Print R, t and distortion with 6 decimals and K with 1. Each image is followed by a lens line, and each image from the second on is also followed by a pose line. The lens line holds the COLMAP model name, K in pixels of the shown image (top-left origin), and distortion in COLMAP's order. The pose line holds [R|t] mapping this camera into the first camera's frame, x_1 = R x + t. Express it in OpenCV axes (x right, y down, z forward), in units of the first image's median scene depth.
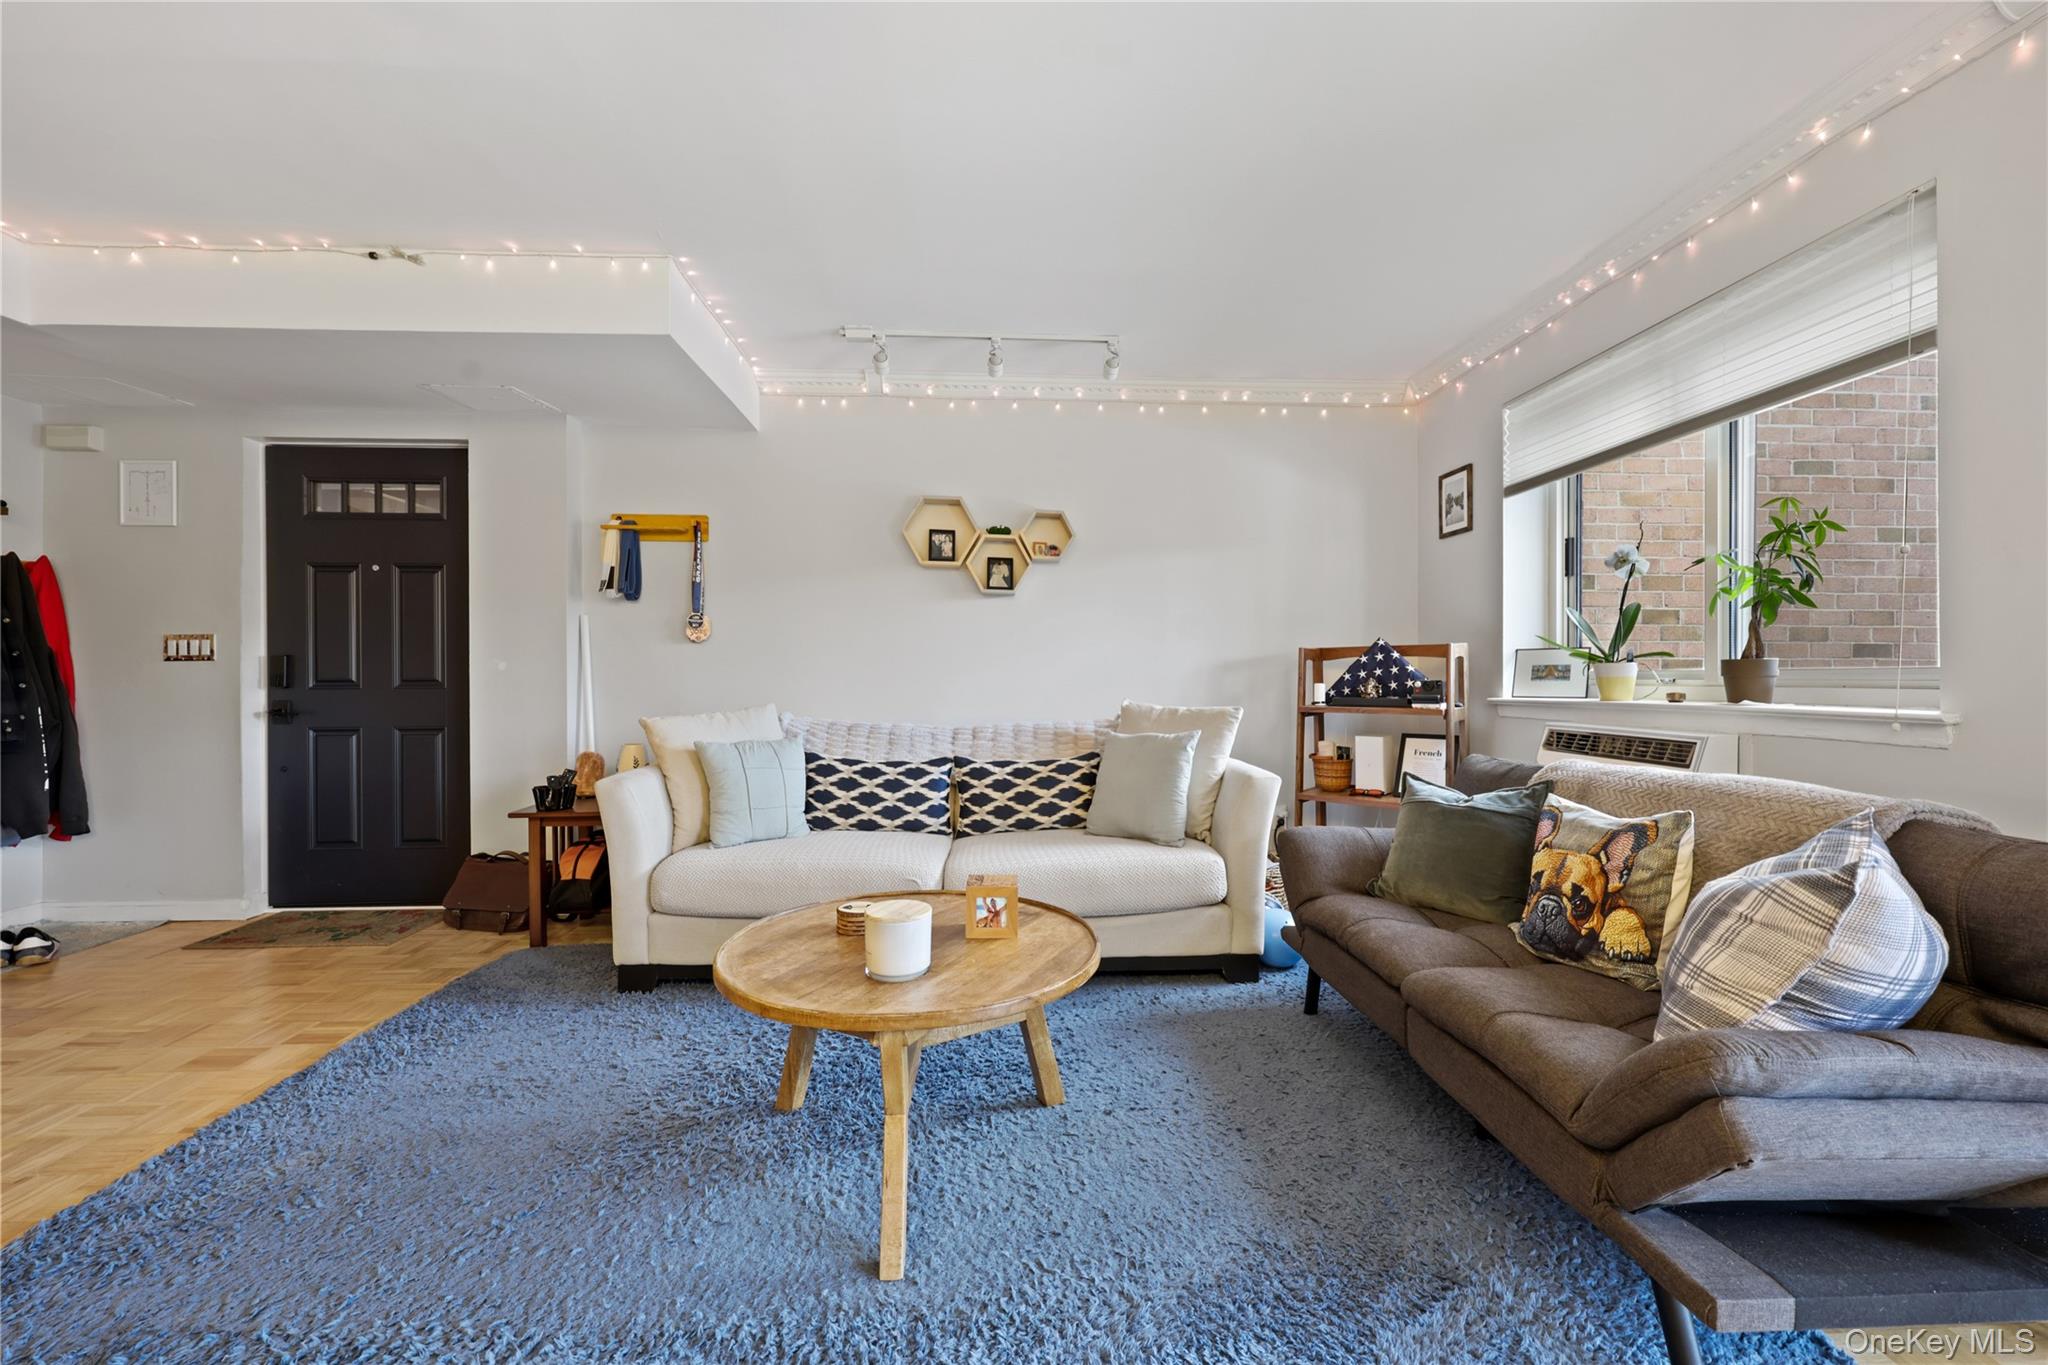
lens RADIAL K [[817.9, 0, 1029.3], [0, 817.9, 684.1], [0, 0, 1]] dist [-0.000884, 0.000181]
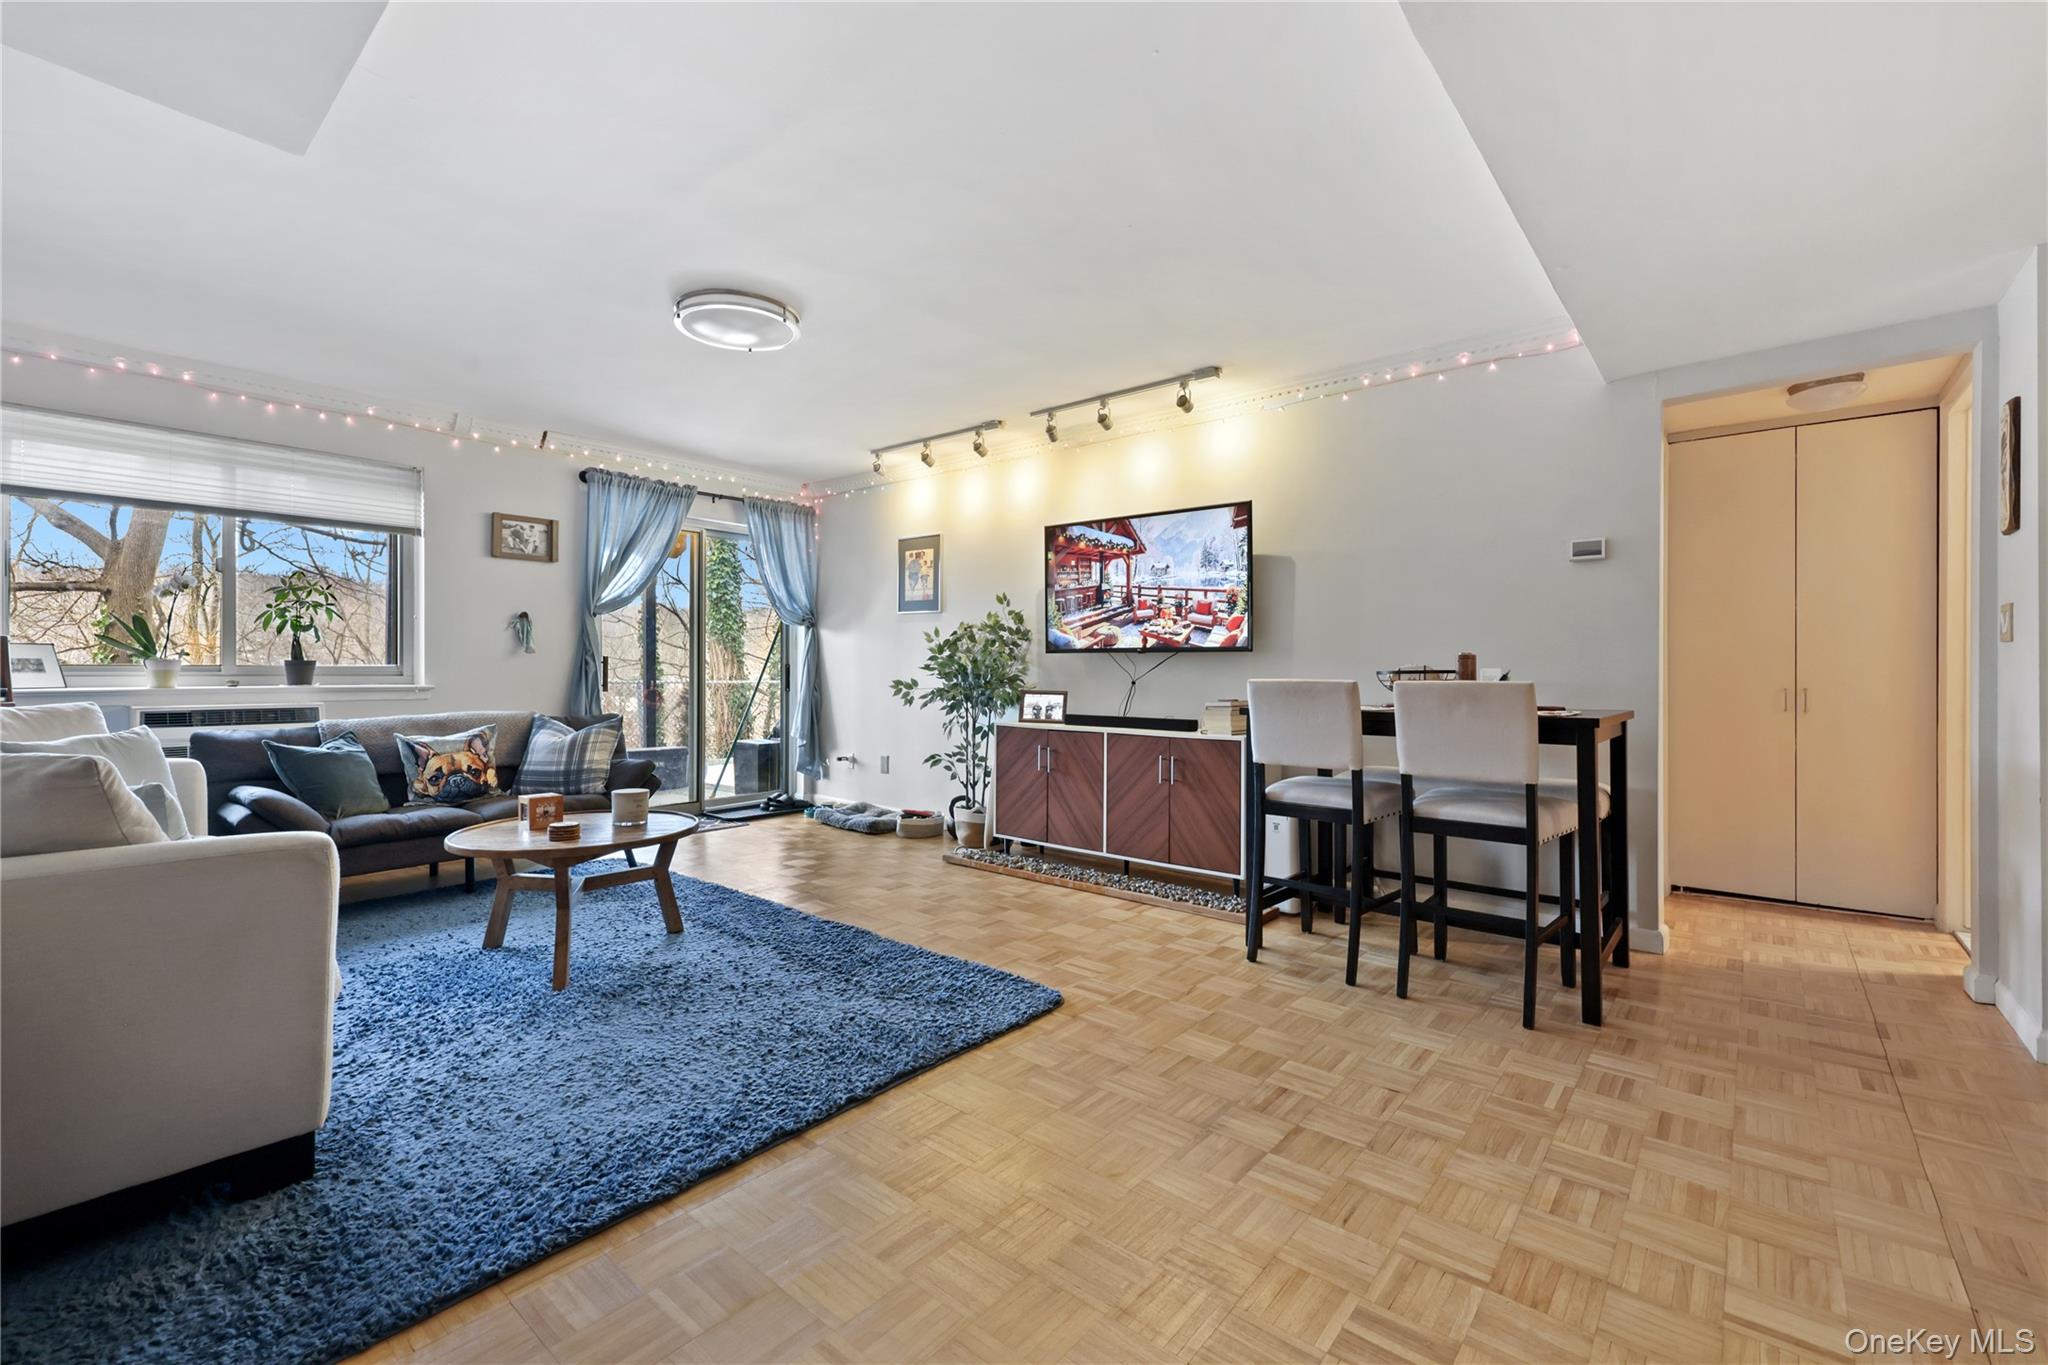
lens RADIAL K [[817.9, 0, 1044.1], [0, 817.9, 676.1], [0, 0, 1]] dist [-0.000884, 0.000181]
pose [[-0.733694, -0.005756, 0.679455, -1.003397], [0.001394, 0.999949, 0.009976, -0.007986], [-0.679478, 0.008267, -0.733649, 0.794189]]
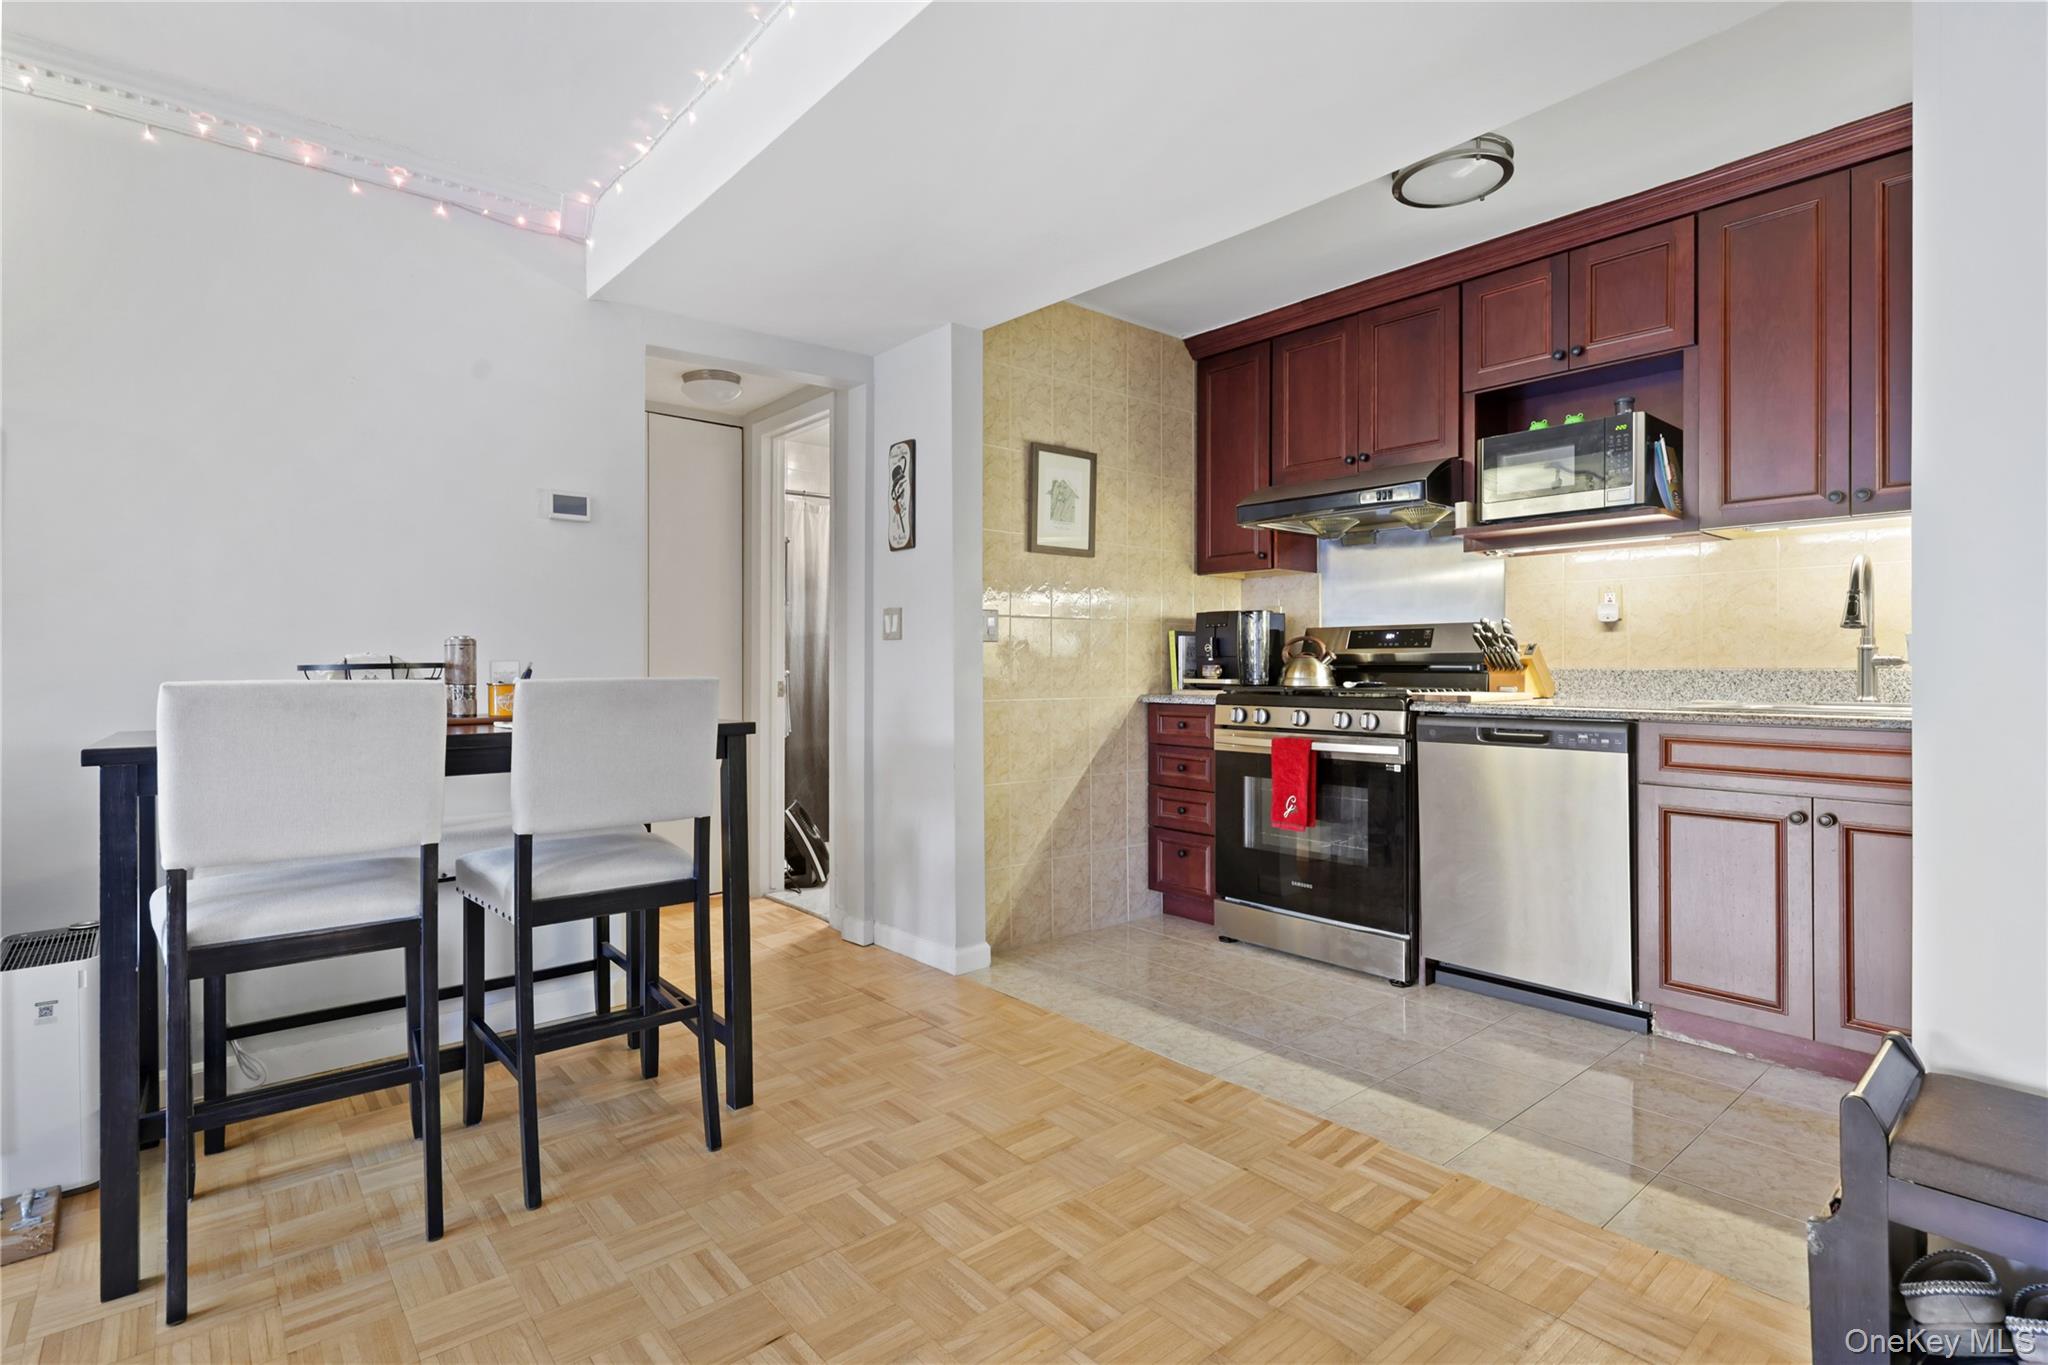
lens RADIAL K [[979.9, 0, 1011.3], [0, 979.9, 668.1], [0, 0, 1]] dist [-0.004836, 0.000279]
pose [[-0.805272, 0.000937, -0.592905, -0.634007], [-0.001712, 0.999991, 0.003906, -0.004288], [0.592904, 0.004161, -0.805263, 0.612812]]
